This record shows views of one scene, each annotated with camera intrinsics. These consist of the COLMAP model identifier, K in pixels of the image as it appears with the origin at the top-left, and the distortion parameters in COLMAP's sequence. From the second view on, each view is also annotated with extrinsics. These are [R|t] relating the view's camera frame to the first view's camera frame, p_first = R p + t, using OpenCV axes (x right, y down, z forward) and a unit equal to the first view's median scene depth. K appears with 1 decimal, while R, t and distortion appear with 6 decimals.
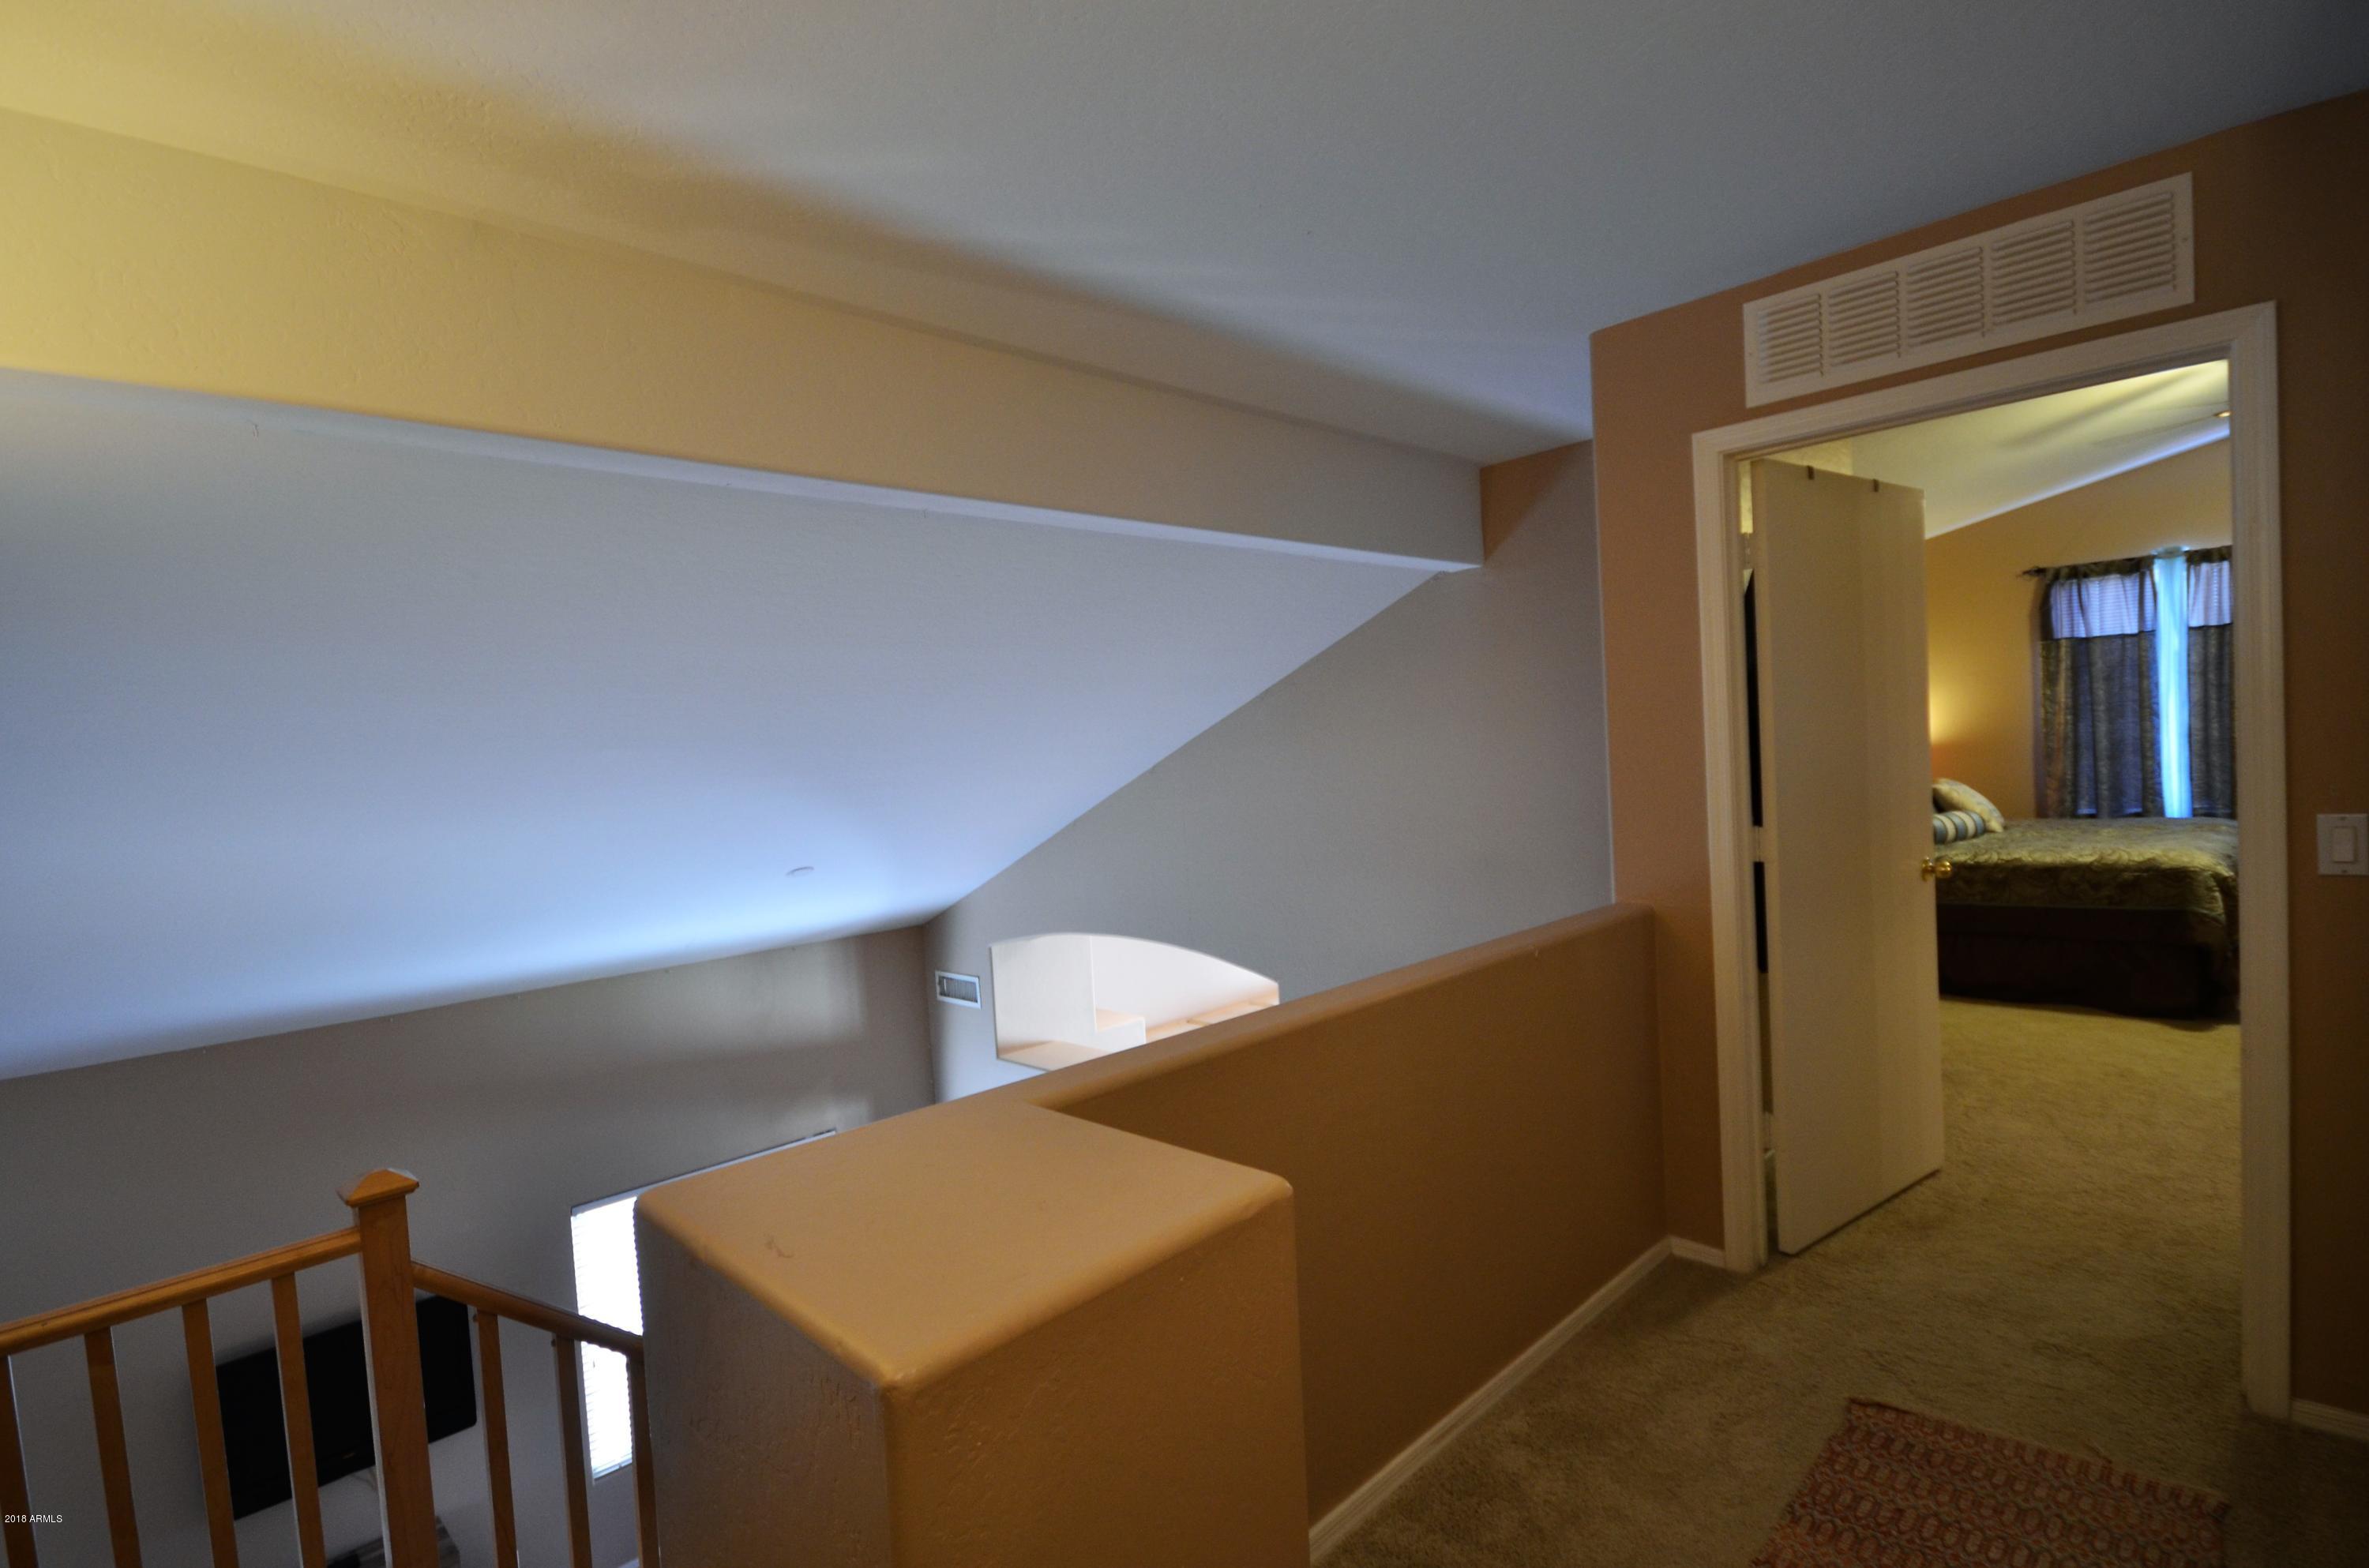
lens RADIAL K [[1148.6, 0, 1184.5], [0, 1148.6, 784.0], [0, 0, 1]] dist [0.015903, -0.000248]
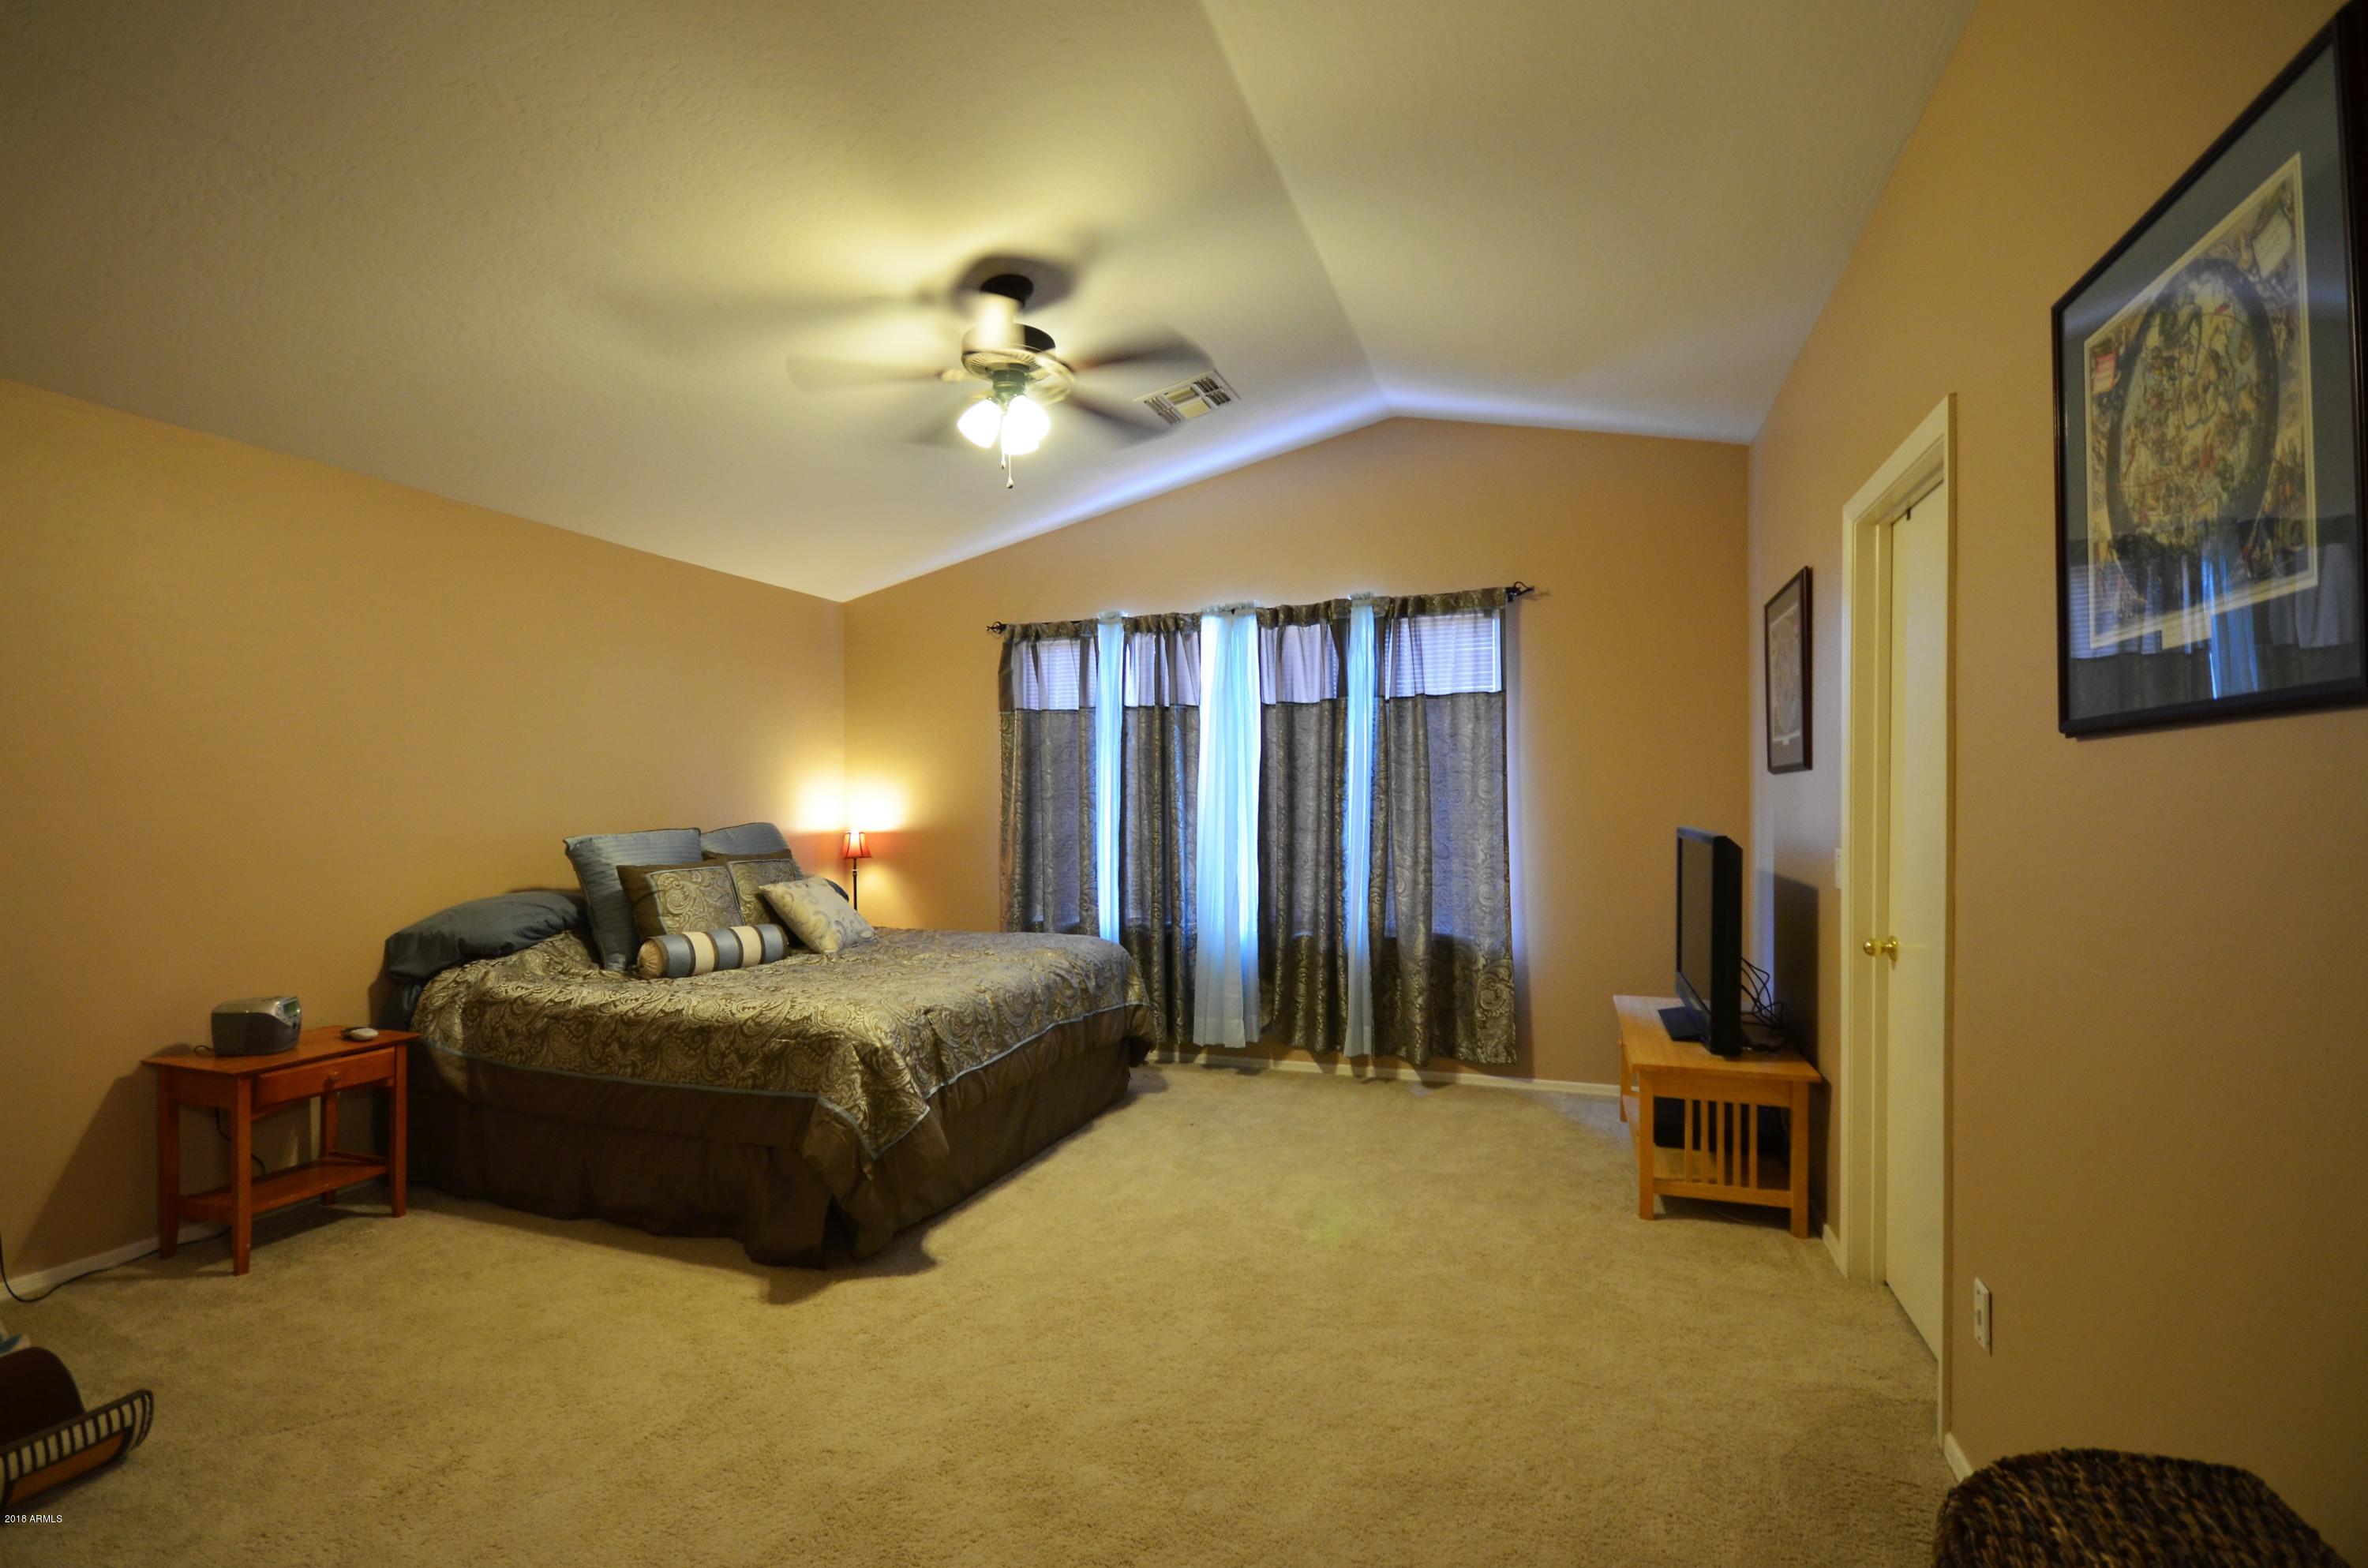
lens RADIAL K [[1078.2, 0, 1171.6], [0, 1078.2, 805.7], [0, 0, 1]] dist [0.002362, -0.009509]
pose [[0.905617, 0.054641, 0.420561, 0.561070], [-0.037586, 0.998104, -0.048741, -0.024257], [-0.422427, 0.028334, 0.905954, 0.265021]]
